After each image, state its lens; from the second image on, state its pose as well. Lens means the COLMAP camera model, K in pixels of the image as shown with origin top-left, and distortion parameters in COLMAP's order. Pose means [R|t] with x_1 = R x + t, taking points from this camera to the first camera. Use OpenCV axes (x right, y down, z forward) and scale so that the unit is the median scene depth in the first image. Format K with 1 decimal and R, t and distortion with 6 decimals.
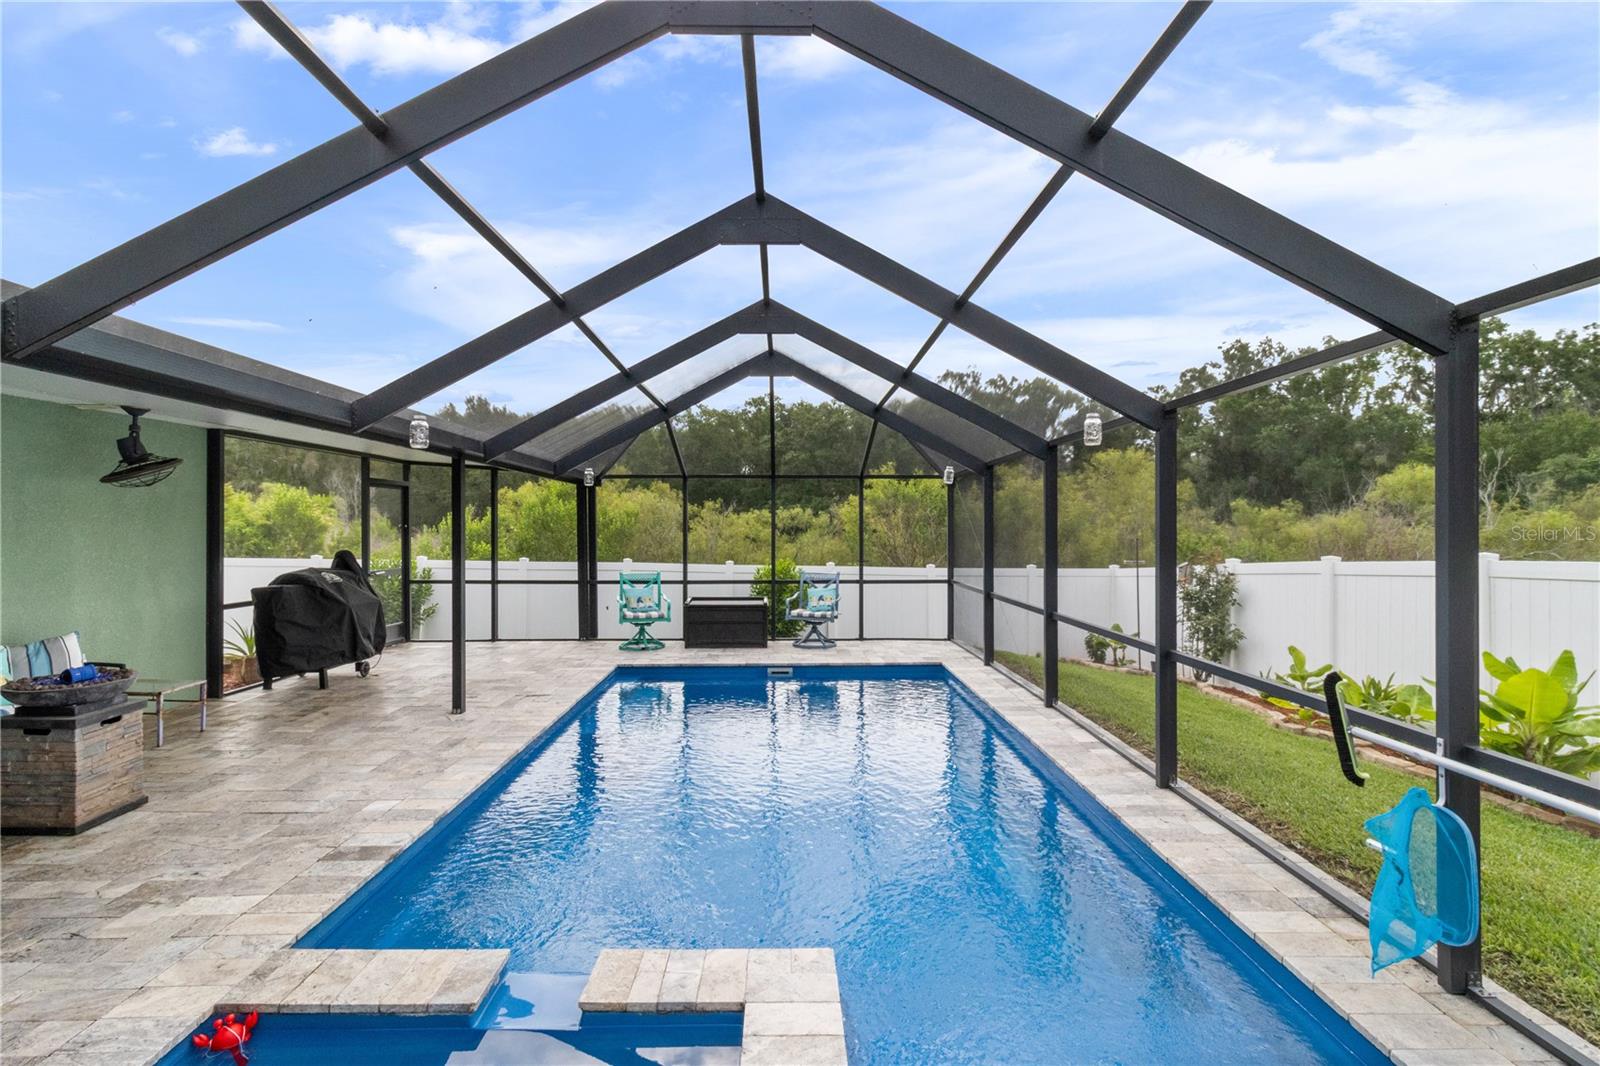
lens RADIAL K [[745.6, 0, 799.4], [0, 745.6, 524.7], [0, 0, 1]] dist [0.001087, 0.001019]
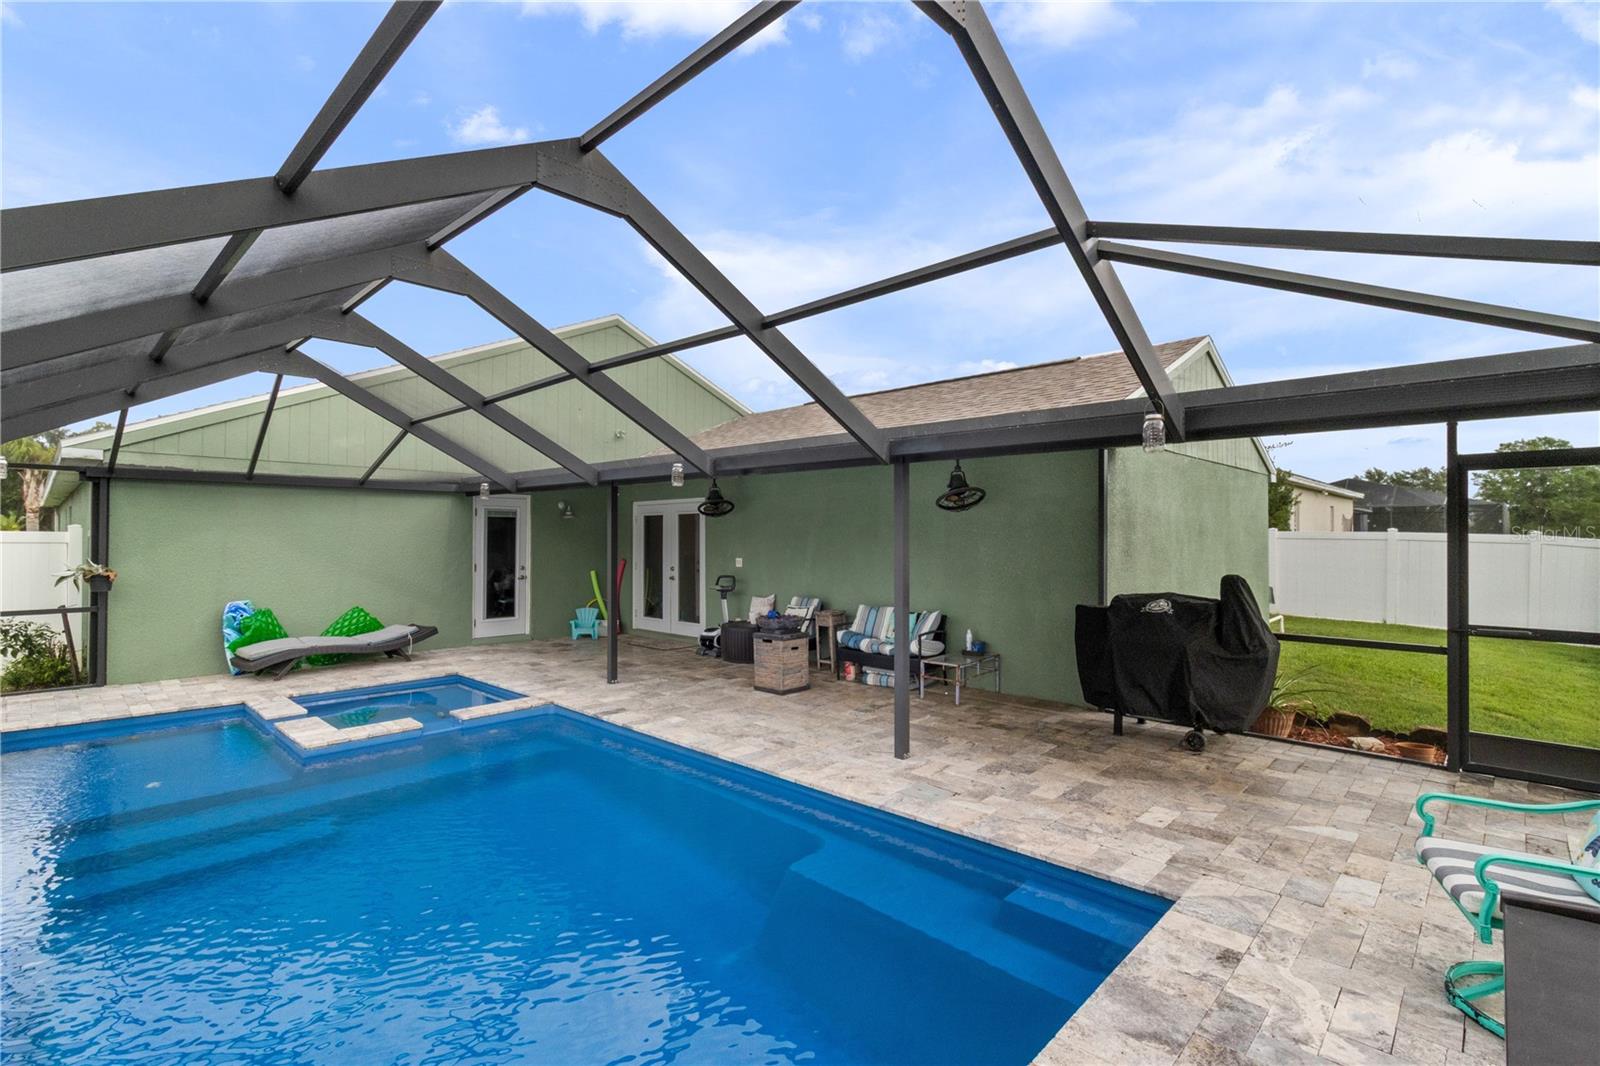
lens RADIAL K [[733.9, 0, 797.4], [0, 733.9, 494.5], [0, 0, 1]] dist [-0.000724, -0.000657]
pose [[-0.713859, -0.041986, -0.699030, 0.187005], [0.001517, 0.998106, -0.061499, 0.001558], [0.700288, -0.044962, -0.712443, 1.237126]]
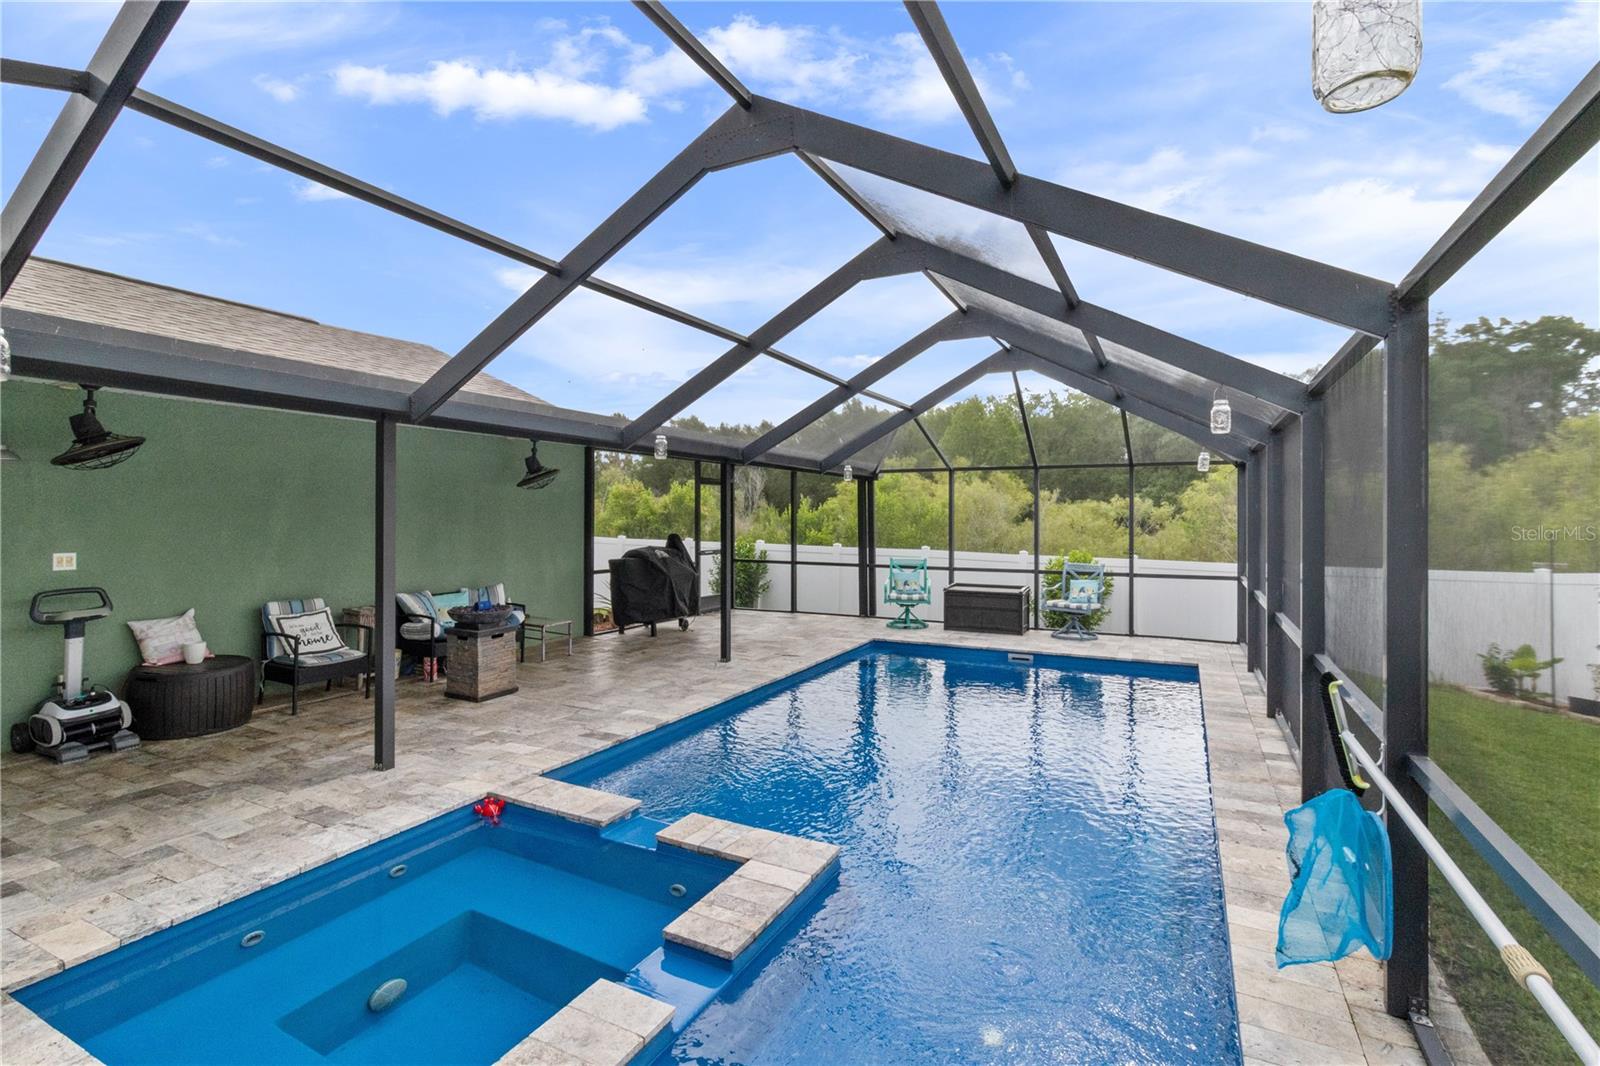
lens RADIAL K [[751.1, 0, 800.9], [0, 751.1, 515.0], [0, 0, 1]] dist [0.003509, 0.000512]
pose [[0.881661, 0.002505, -0.471877, 0.213755], [-0.002010, 0.999997, 0.001554, -0.001103], [0.471879, -0.000421, 0.881663, -0.060842]]
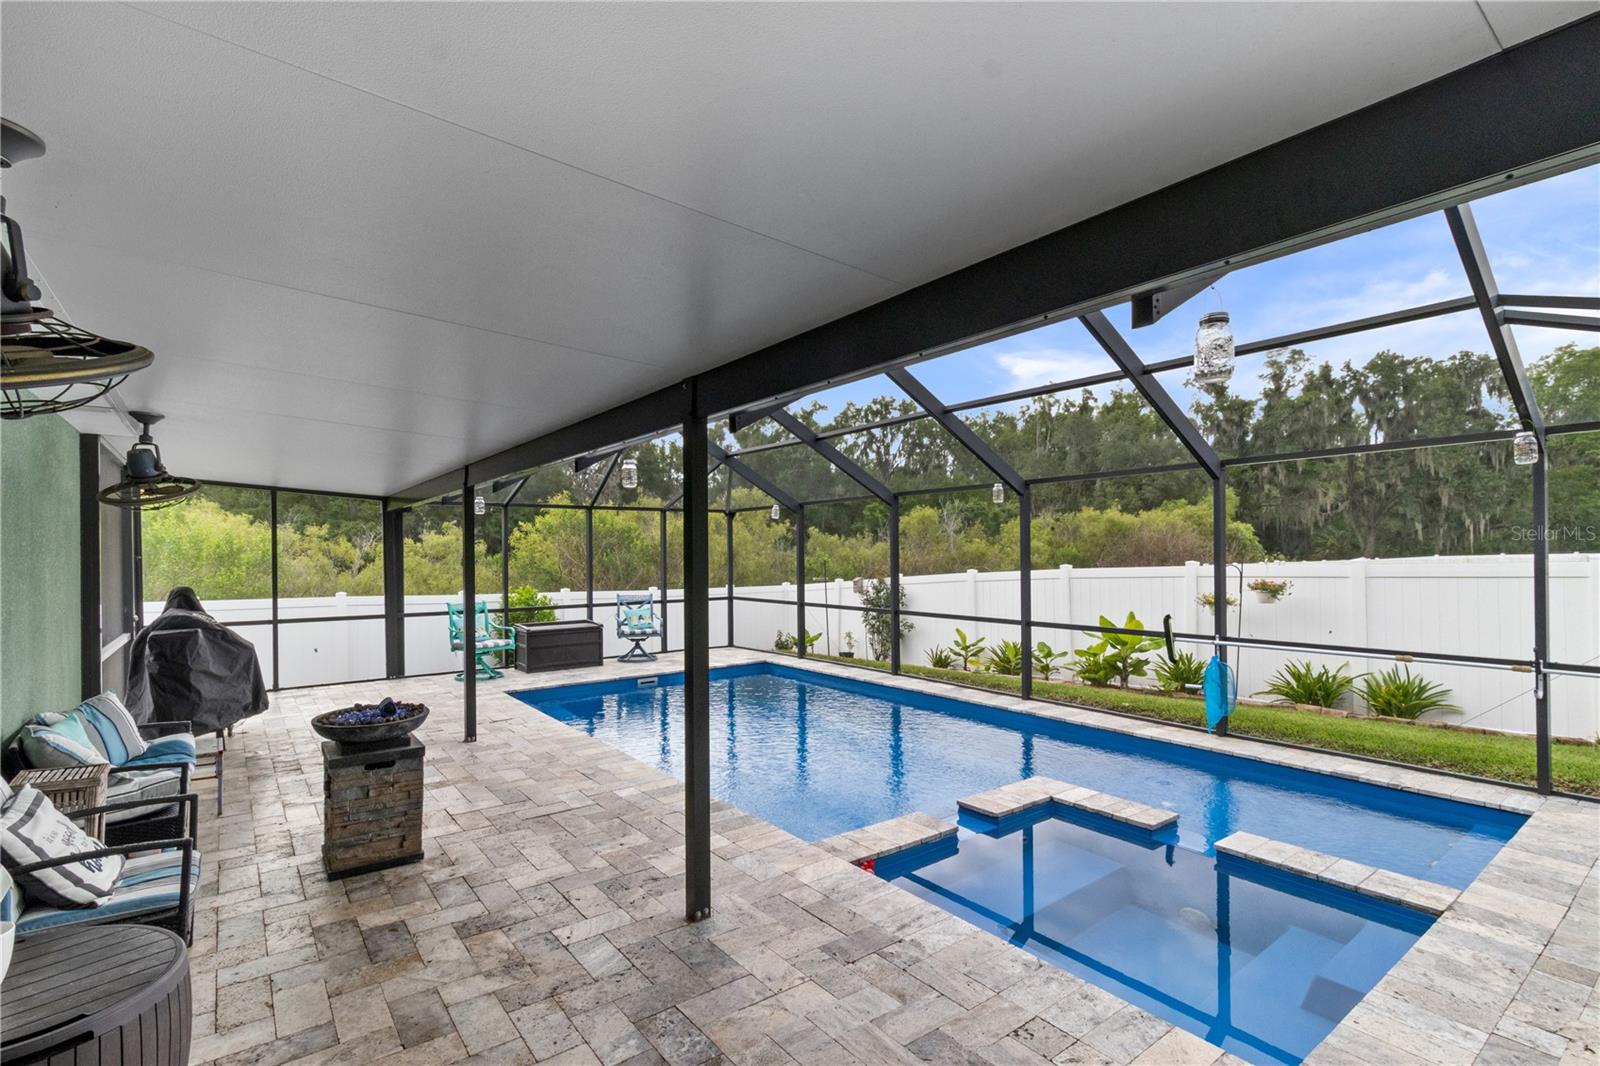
lens RADIAL K [[748.5, 0, 796.3], [0, 748.5, 552.0], [0, 0, 1]] dist [0.001450, 0.000524]
pose [[0.808715, -0.007380, 0.588154, -0.559948], [0.007054, 0.999971, 0.002847, -0.001757], [-0.588158, 0.001846, 0.808744, -0.060348]]
